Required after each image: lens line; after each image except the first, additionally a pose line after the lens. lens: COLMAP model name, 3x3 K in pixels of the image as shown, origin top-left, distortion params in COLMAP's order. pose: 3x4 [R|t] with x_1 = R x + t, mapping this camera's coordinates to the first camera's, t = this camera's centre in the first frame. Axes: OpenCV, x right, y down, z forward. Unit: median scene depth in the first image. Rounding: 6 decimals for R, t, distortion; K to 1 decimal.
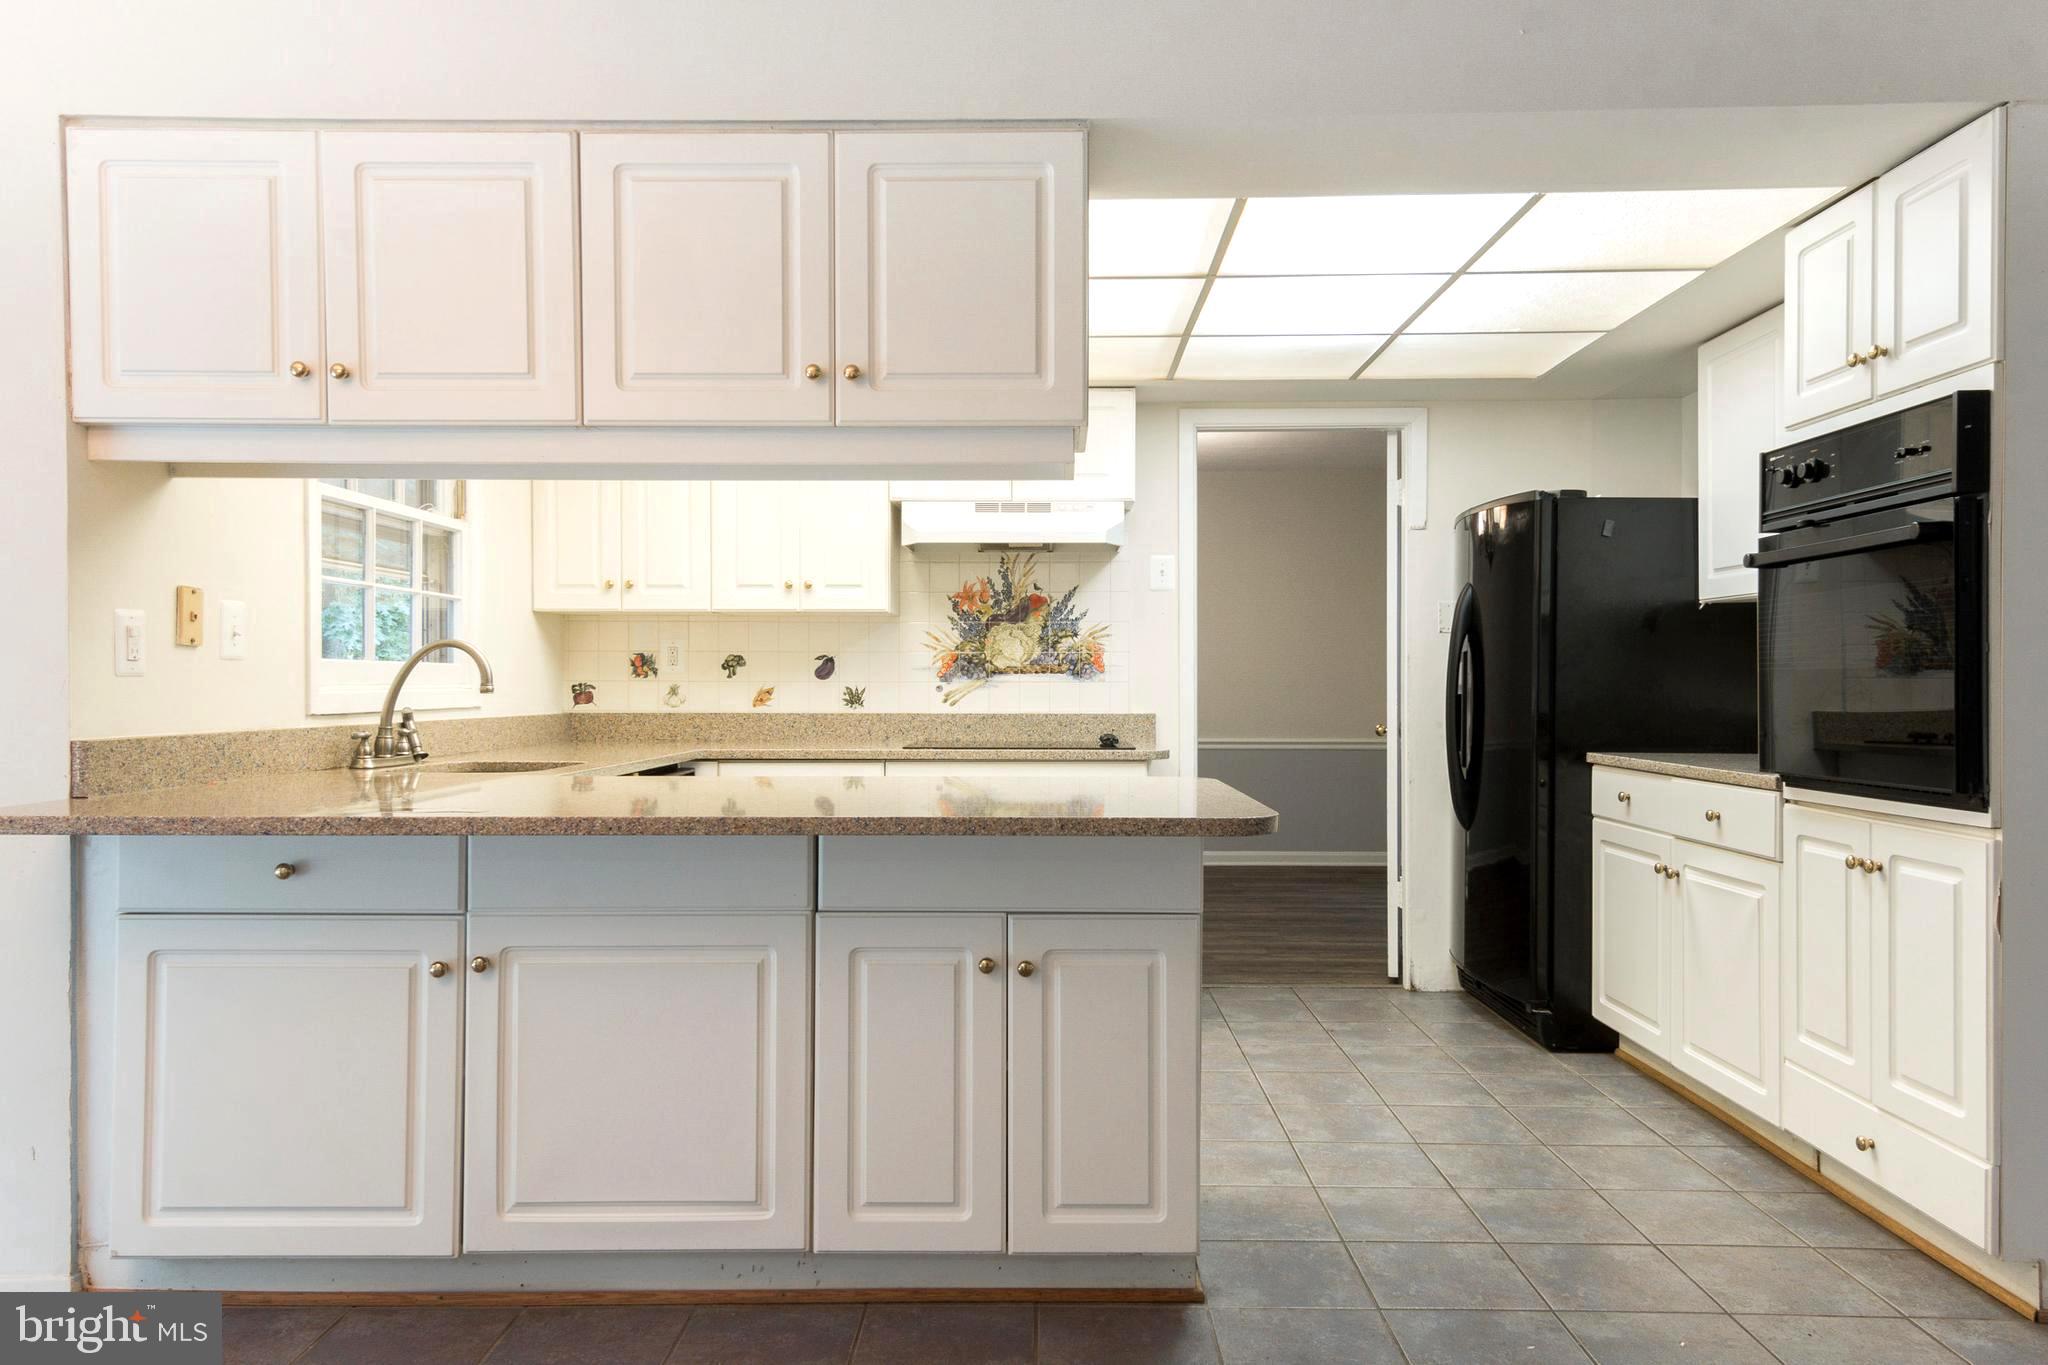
lens RADIAL K [[1422.0, 0, 1027.3], [0, 1422.0, 690.0], [0, 0, 1]] dist [0.051368, -0.015700]
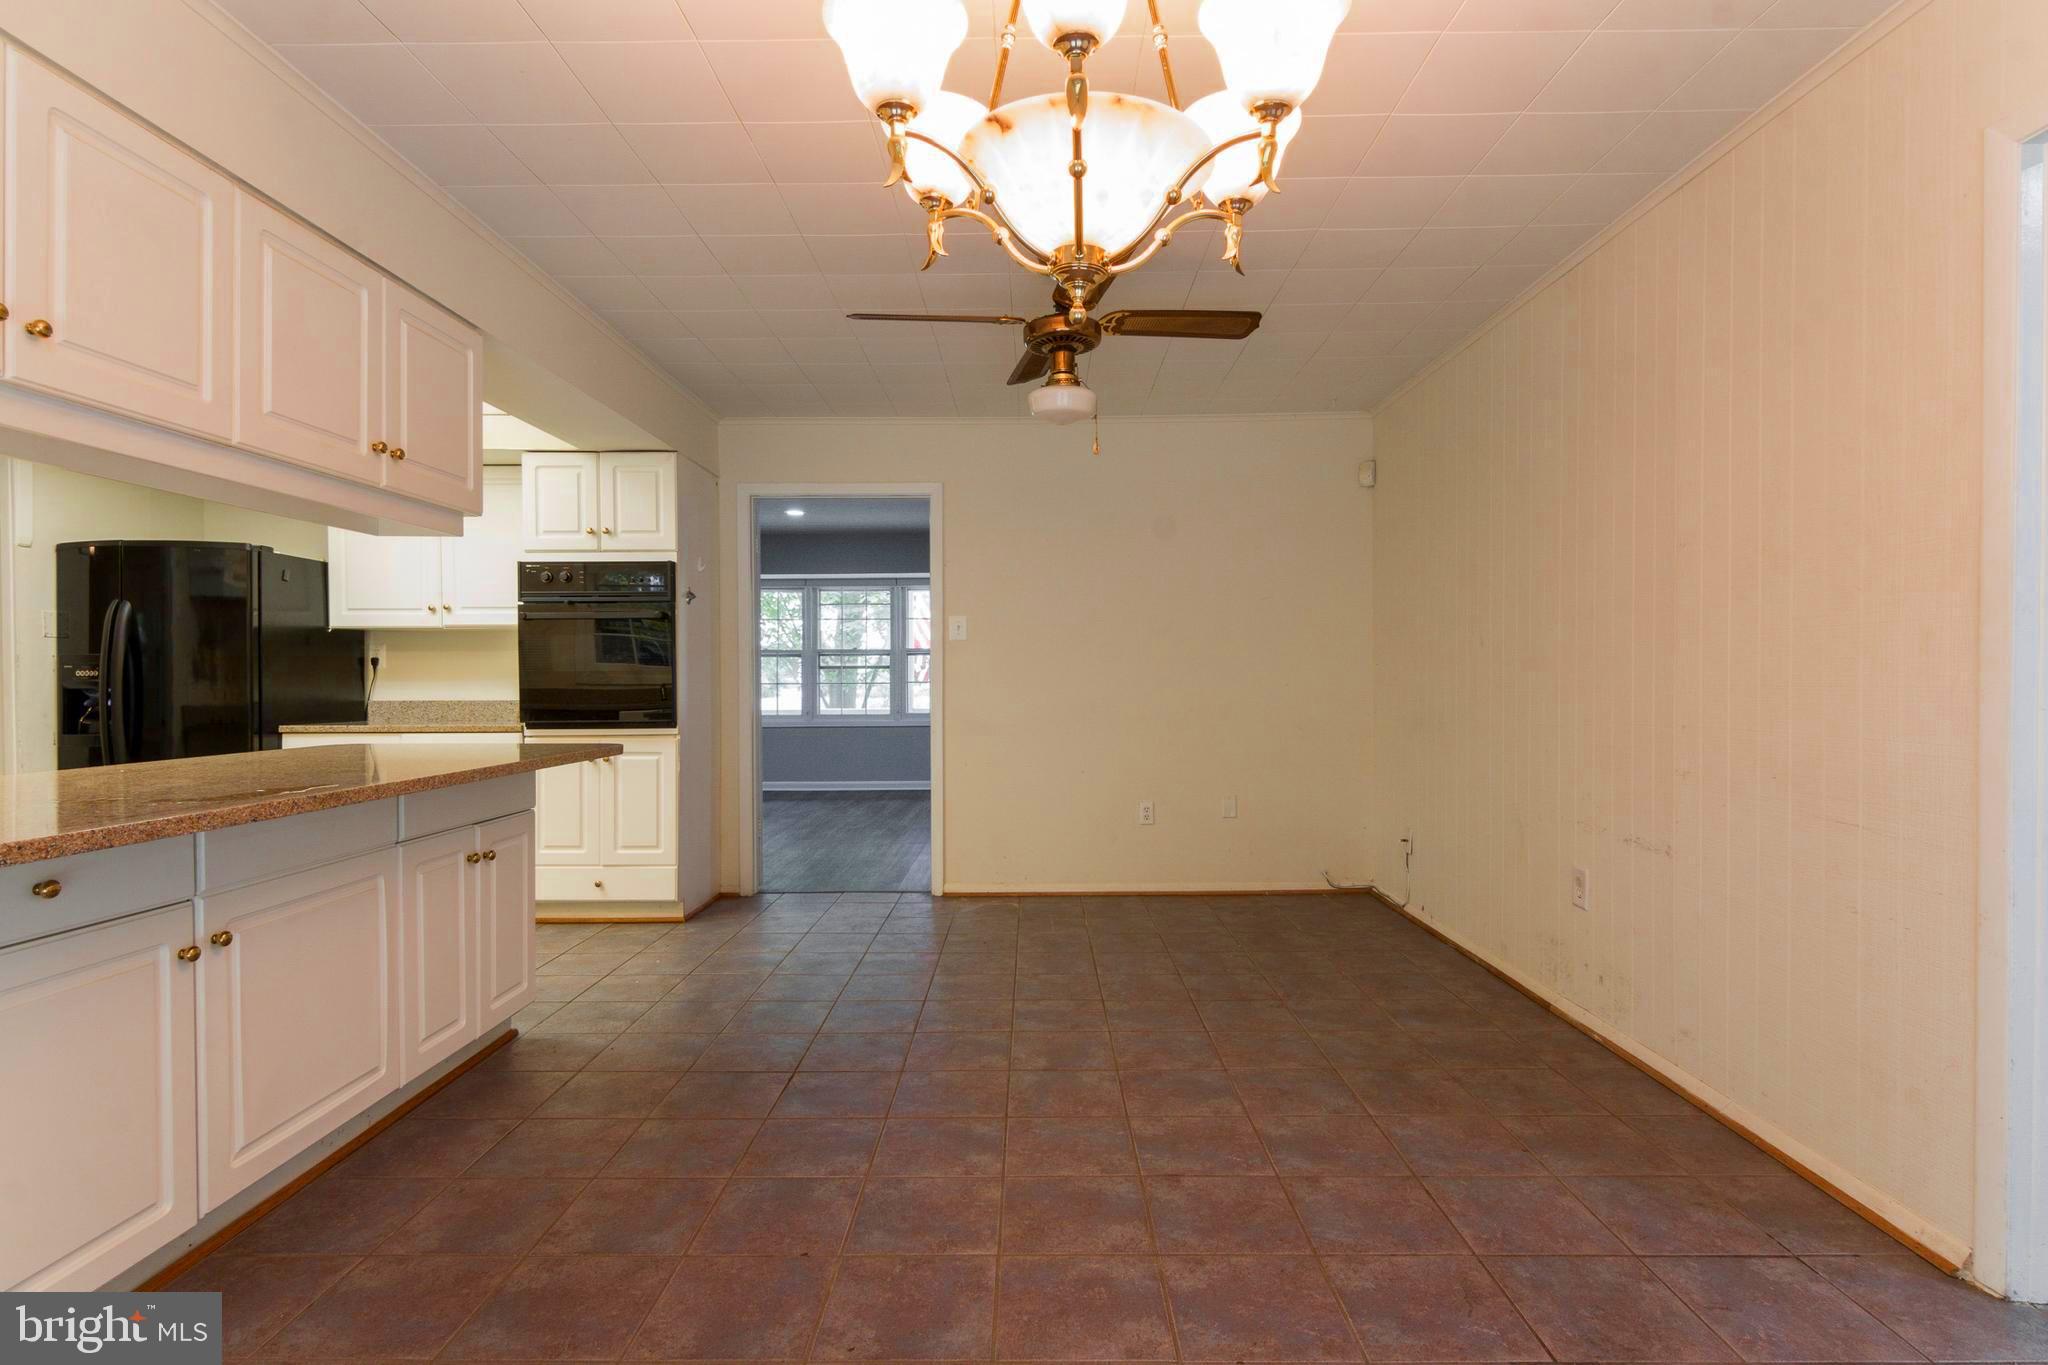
lens RADIAL K [[1032.8, 0, 1033.3], [0, 1032.8, 682.6], [0, 0, 1]] dist [0.015159, -0.010439]
pose [[-0.015208, -0.005570, 0.999869, -0.942093], [0.008497, 0.999948, 0.005700, -0.000038], [-0.999848, 0.008583, -0.015160, 0.325131]]
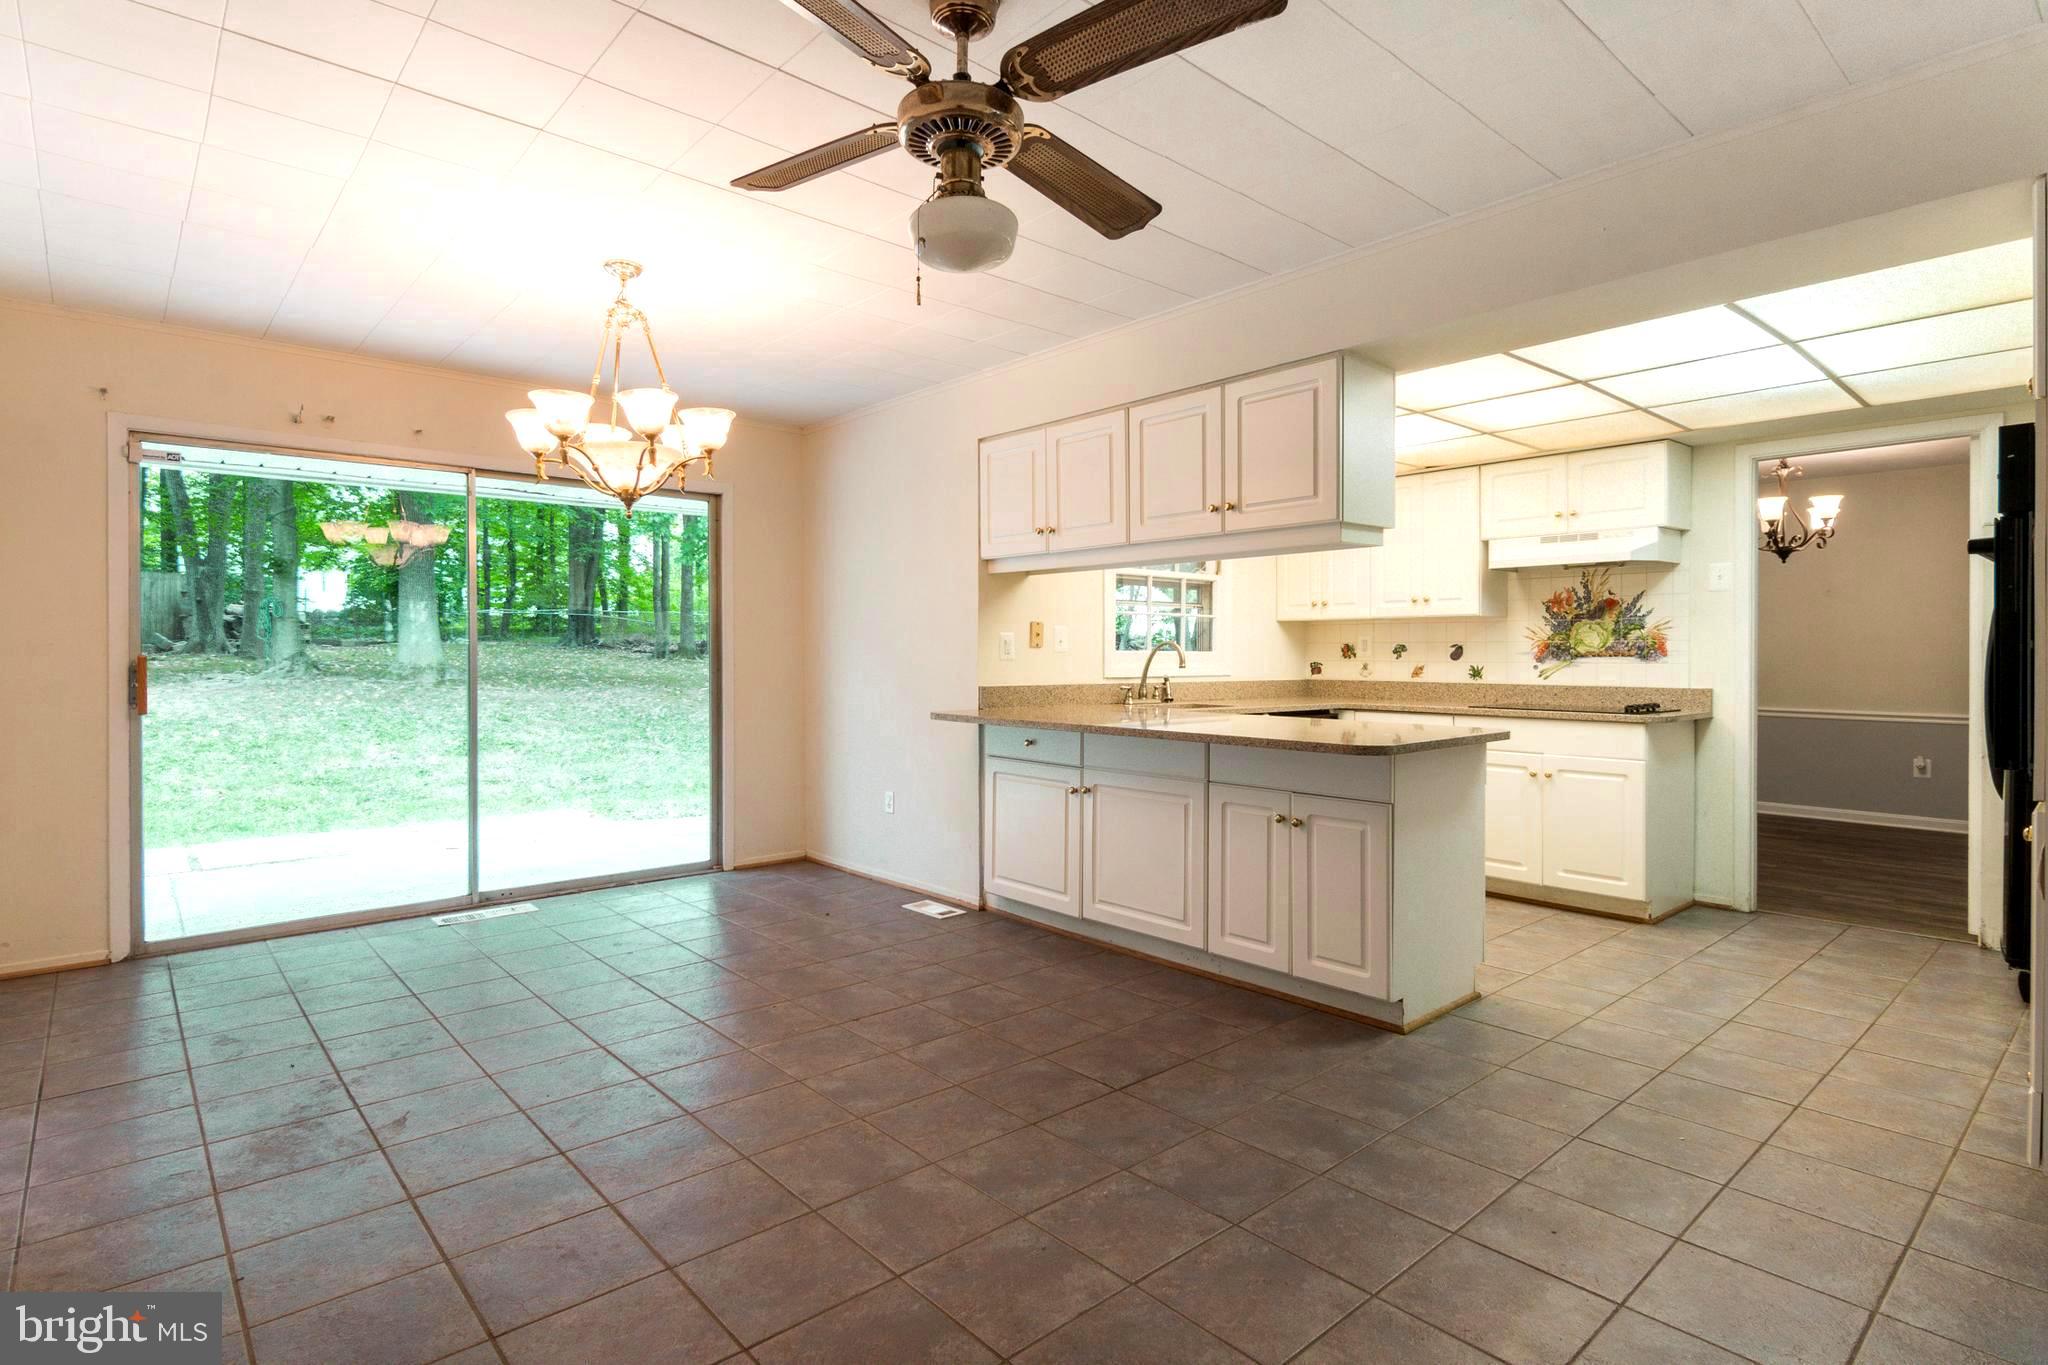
lens RADIAL K [[1032.8, 0, 1026.0], [0, 1032.8, 665.9], [0, 0, 1]] dist [0.015159, -0.010439]
pose [[0.673337, 0.008808, -0.739283, 0.601451], [-0.005520, 0.999961, 0.006887, -0.011033], [0.739315, -0.000556, 0.673359, -0.124064]]
